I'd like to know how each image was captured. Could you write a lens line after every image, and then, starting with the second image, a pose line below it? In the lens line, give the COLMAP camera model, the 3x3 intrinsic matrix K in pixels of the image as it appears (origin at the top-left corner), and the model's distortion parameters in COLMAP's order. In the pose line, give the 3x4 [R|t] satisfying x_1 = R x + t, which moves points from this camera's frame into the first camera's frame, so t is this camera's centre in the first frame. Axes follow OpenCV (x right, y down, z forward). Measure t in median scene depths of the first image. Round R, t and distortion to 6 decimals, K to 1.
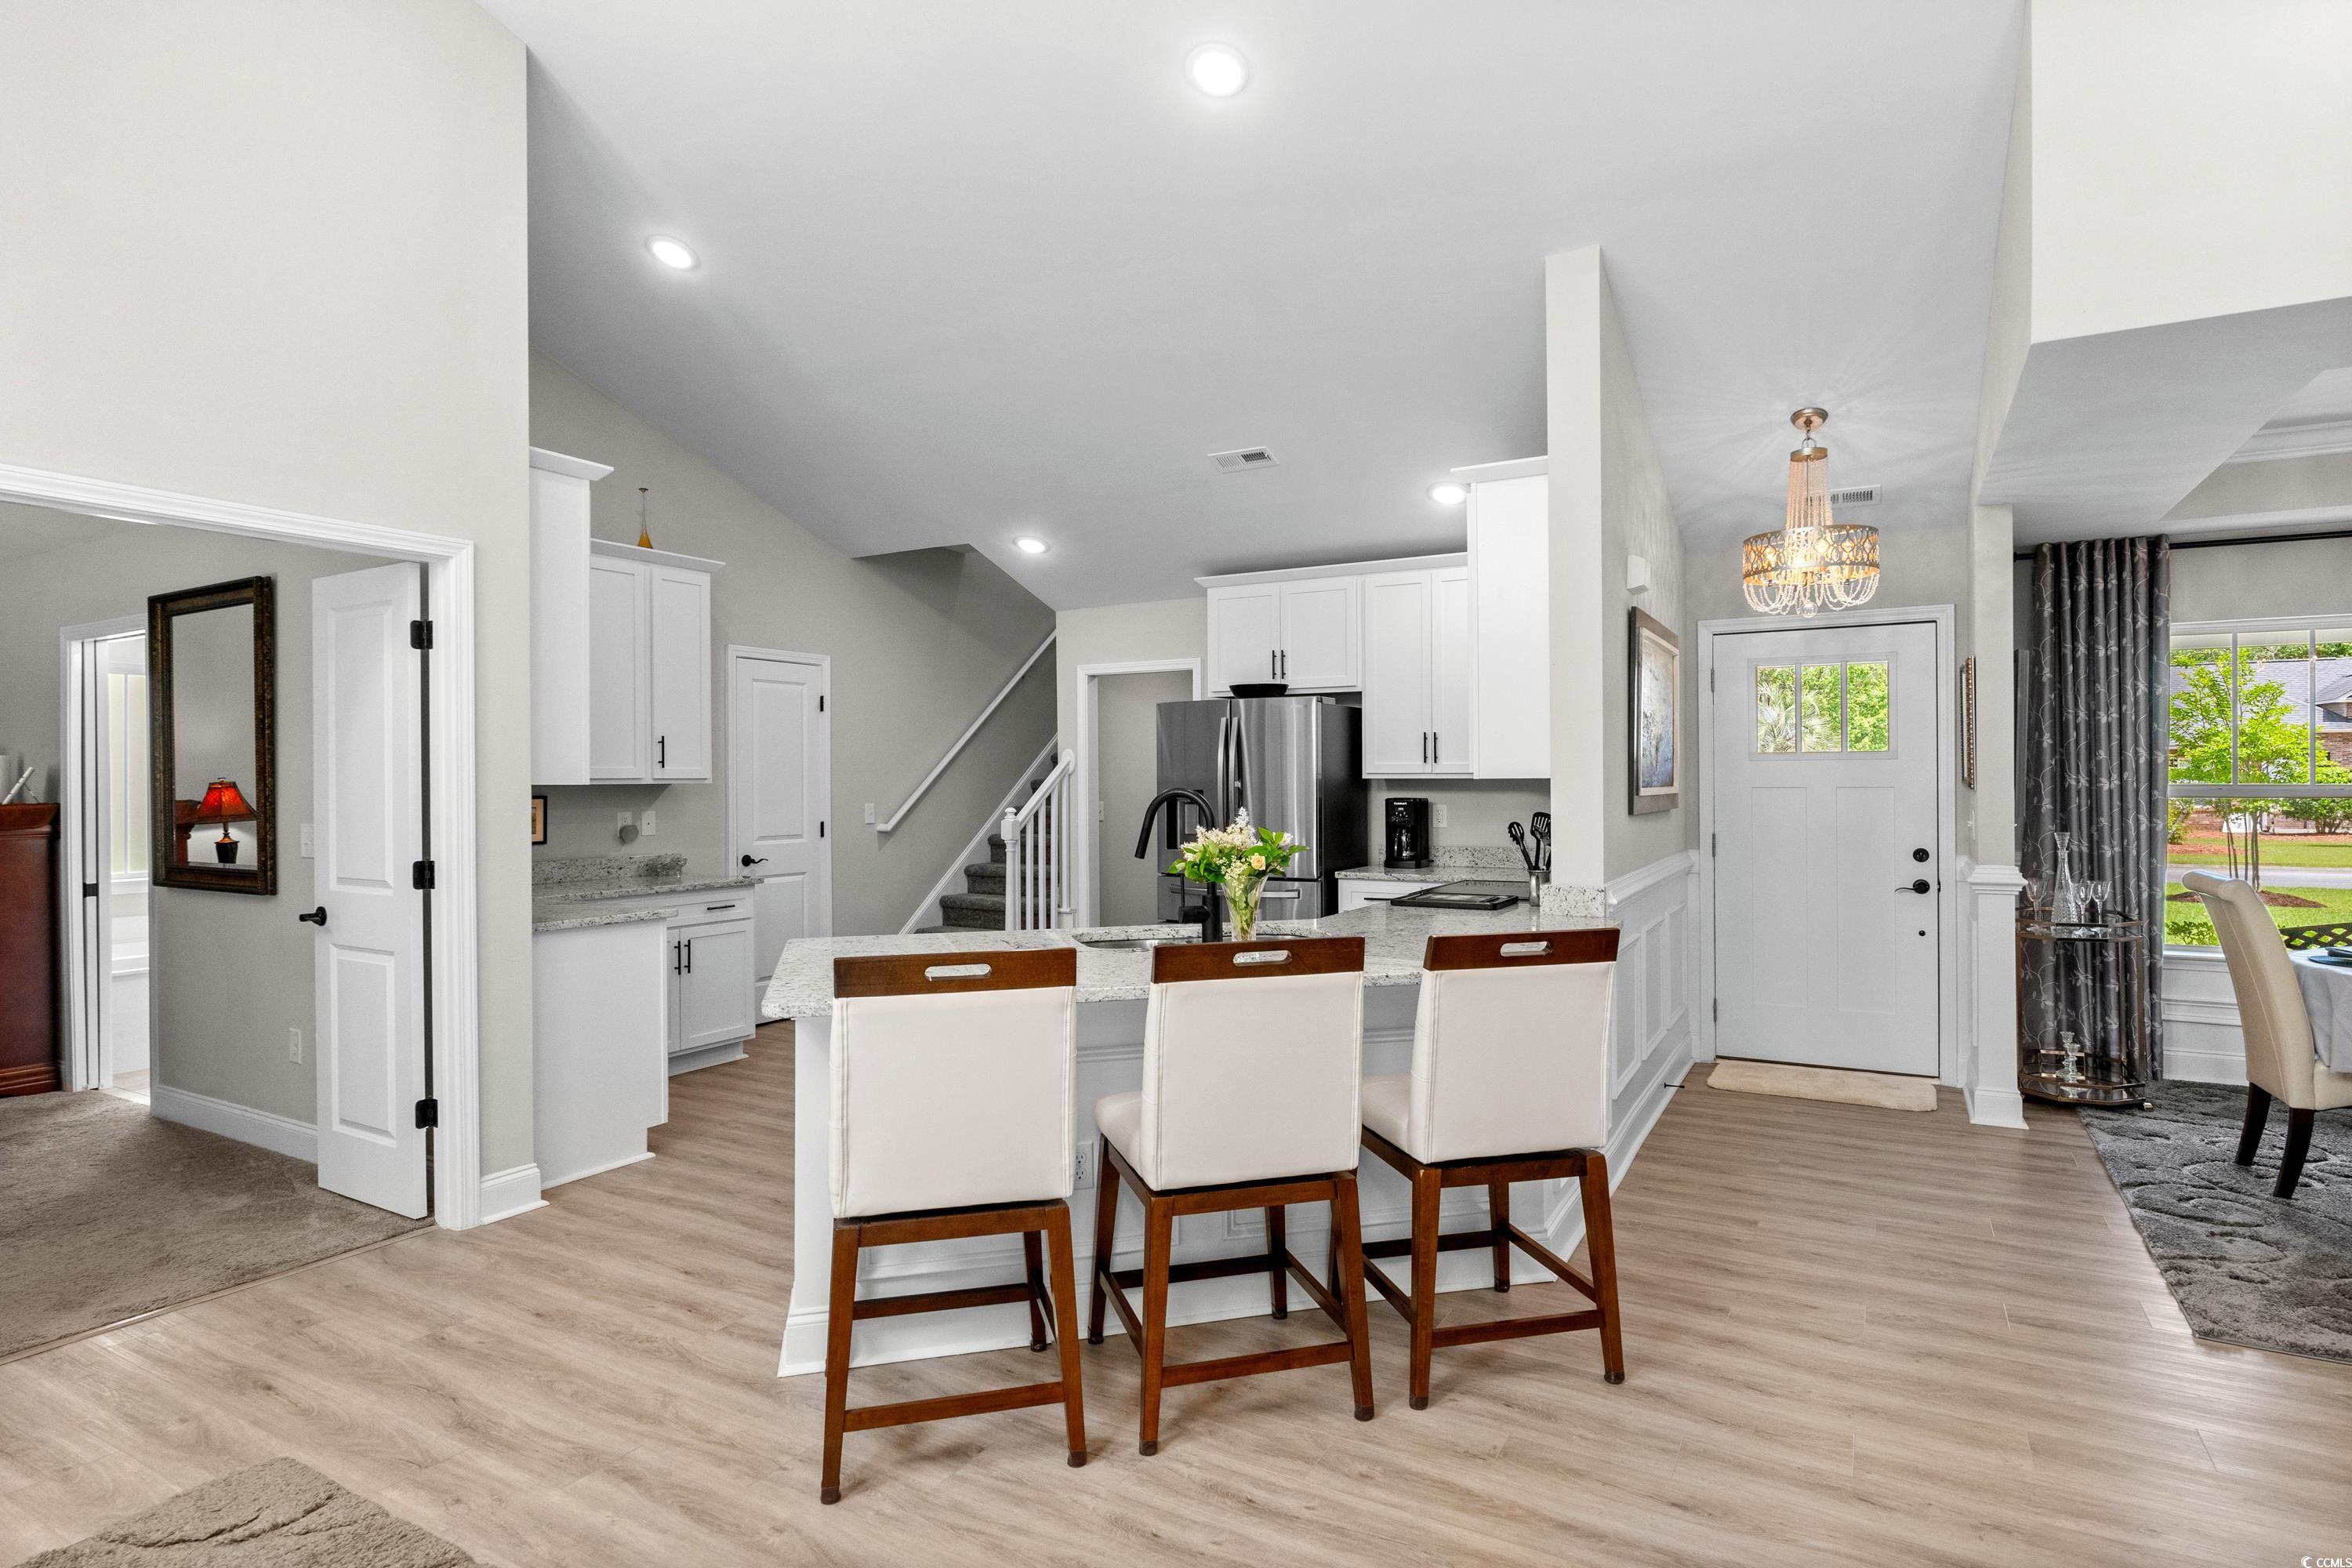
lens RADIAL K [[1198.3, 0, 1194.2], [0, 1198.3, 783.2], [0, 0, 1]] dist [-0.004672, 0.000842]
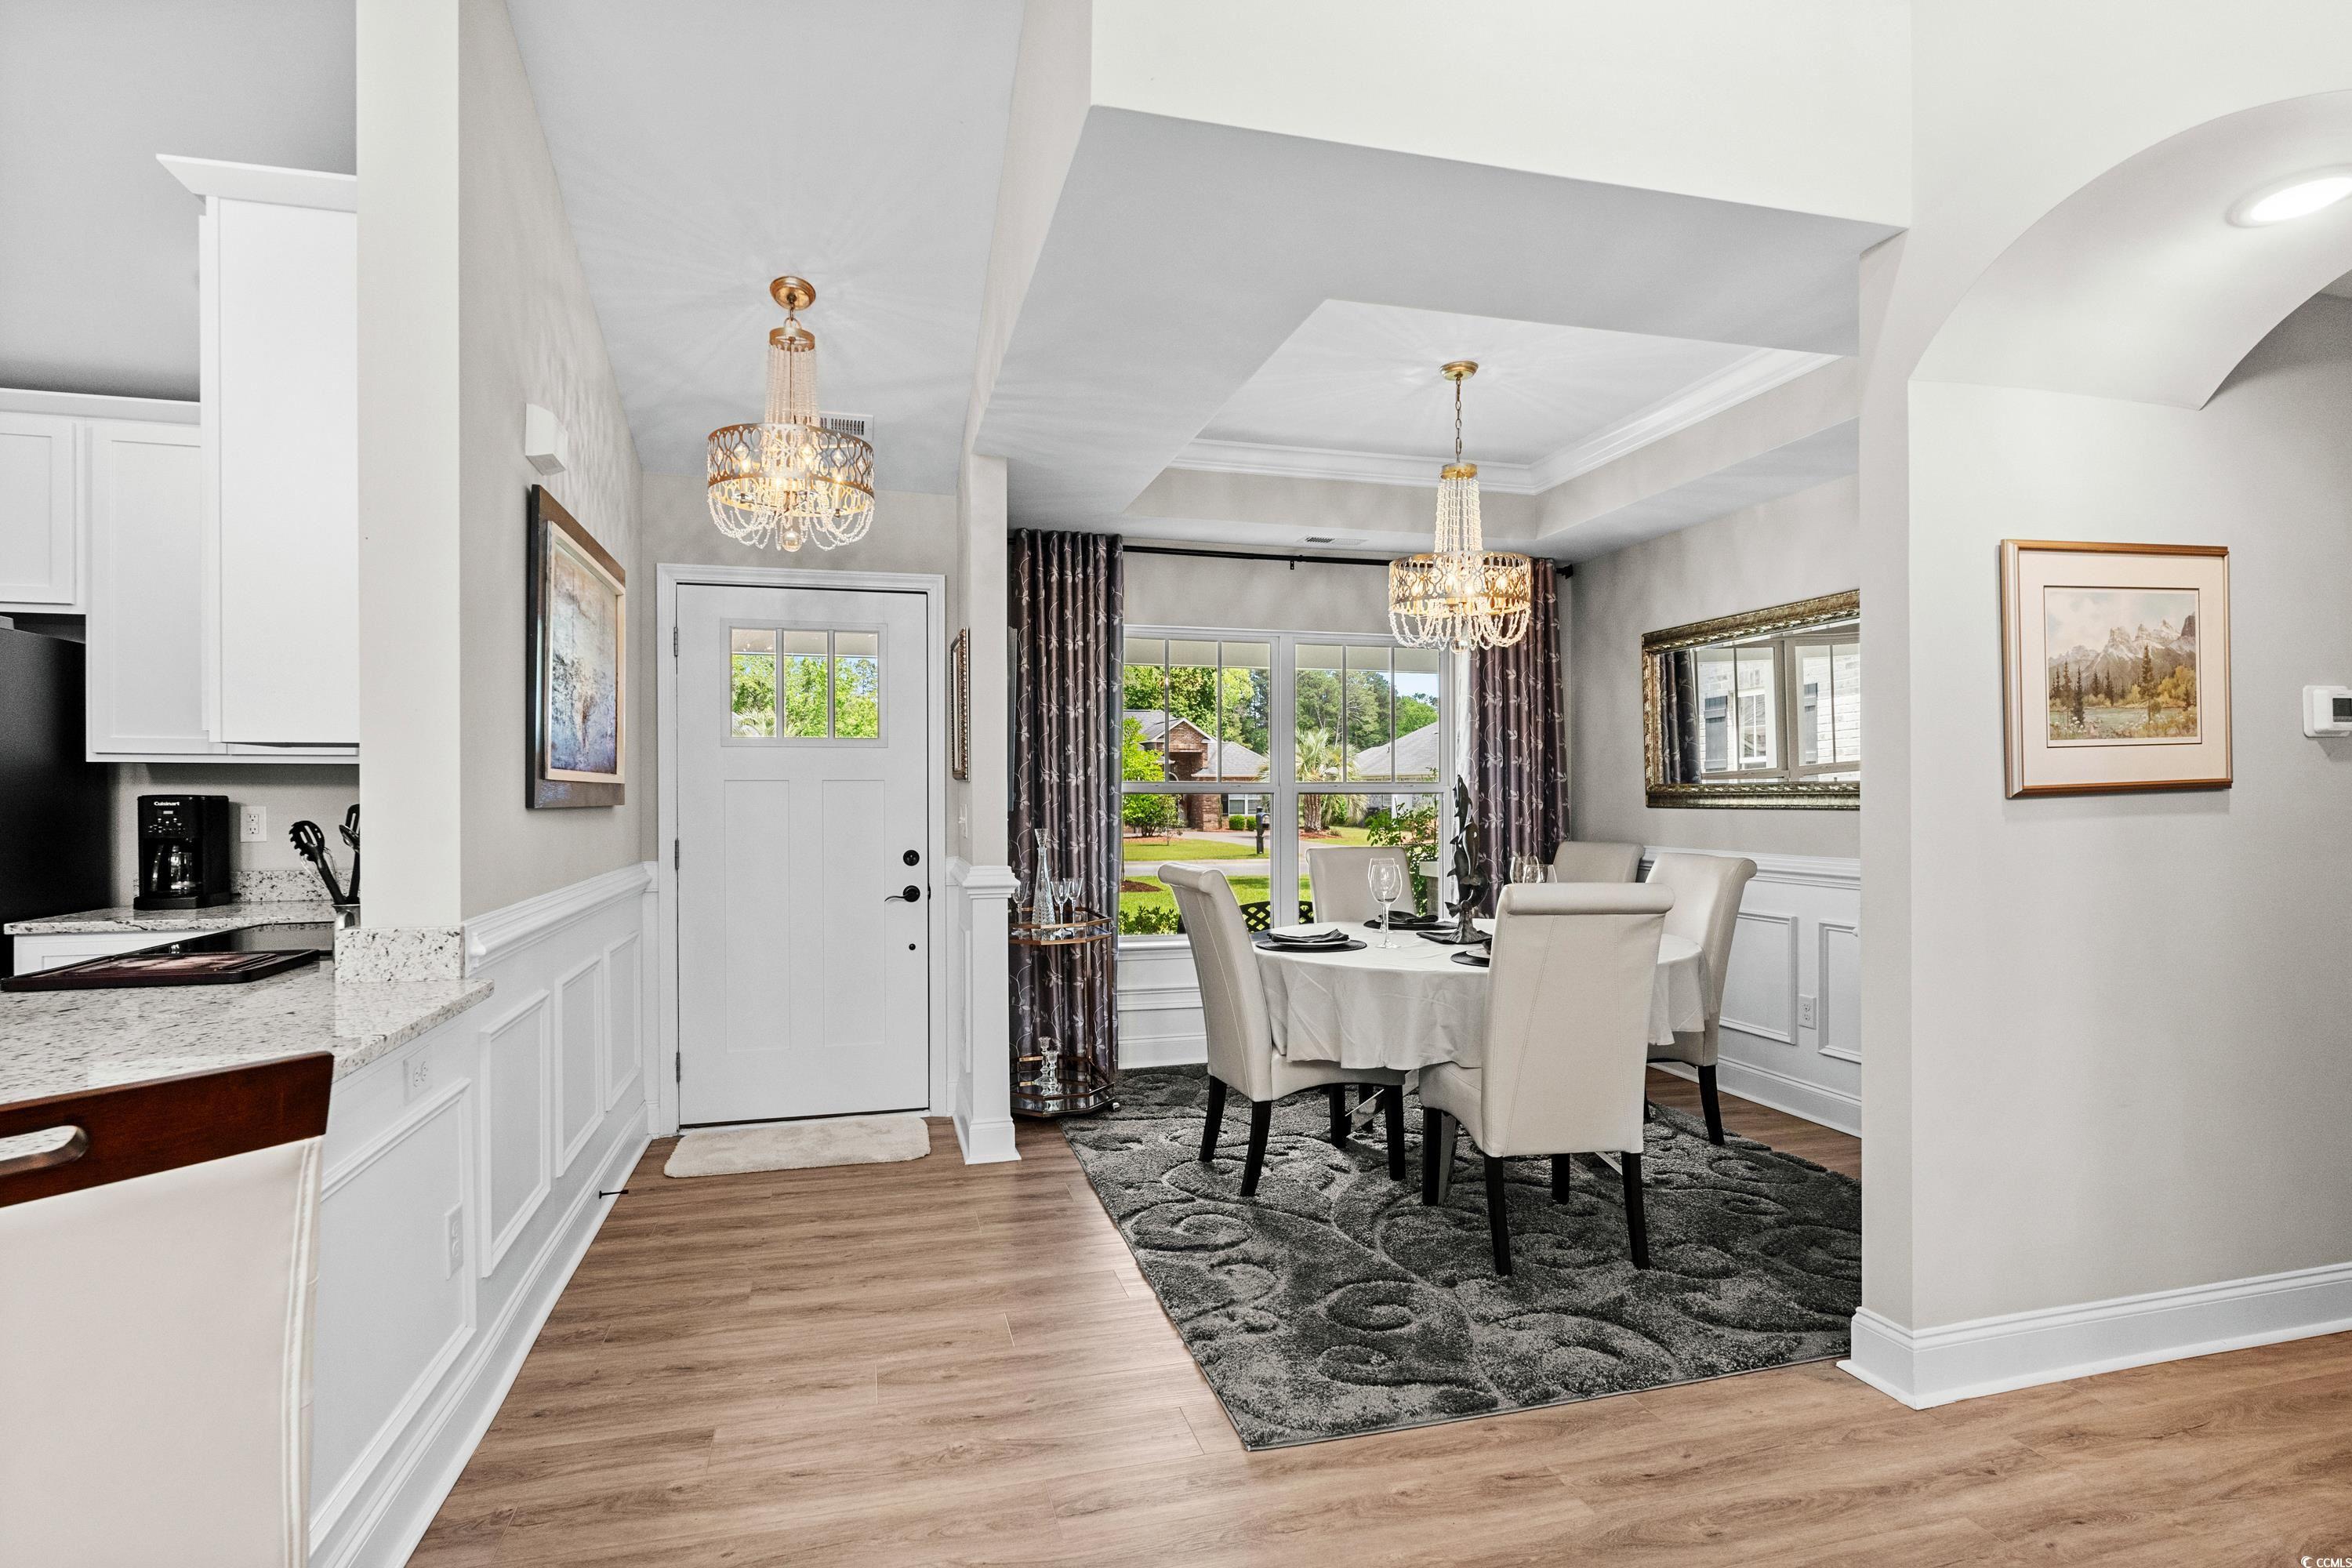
lens RADIAL K [[1198.3, 0, 1182.3], [0, 1198.3, 791.6], [0, 0, 1]] dist [-0.004672, 0.000842]
pose [[0.705787, 0.004766, 0.708409, 0.125166], [-0.000400, 0.999980, -0.006330, 0.017056], [-0.708424, 0.004184, 0.705774, 0.239132]]
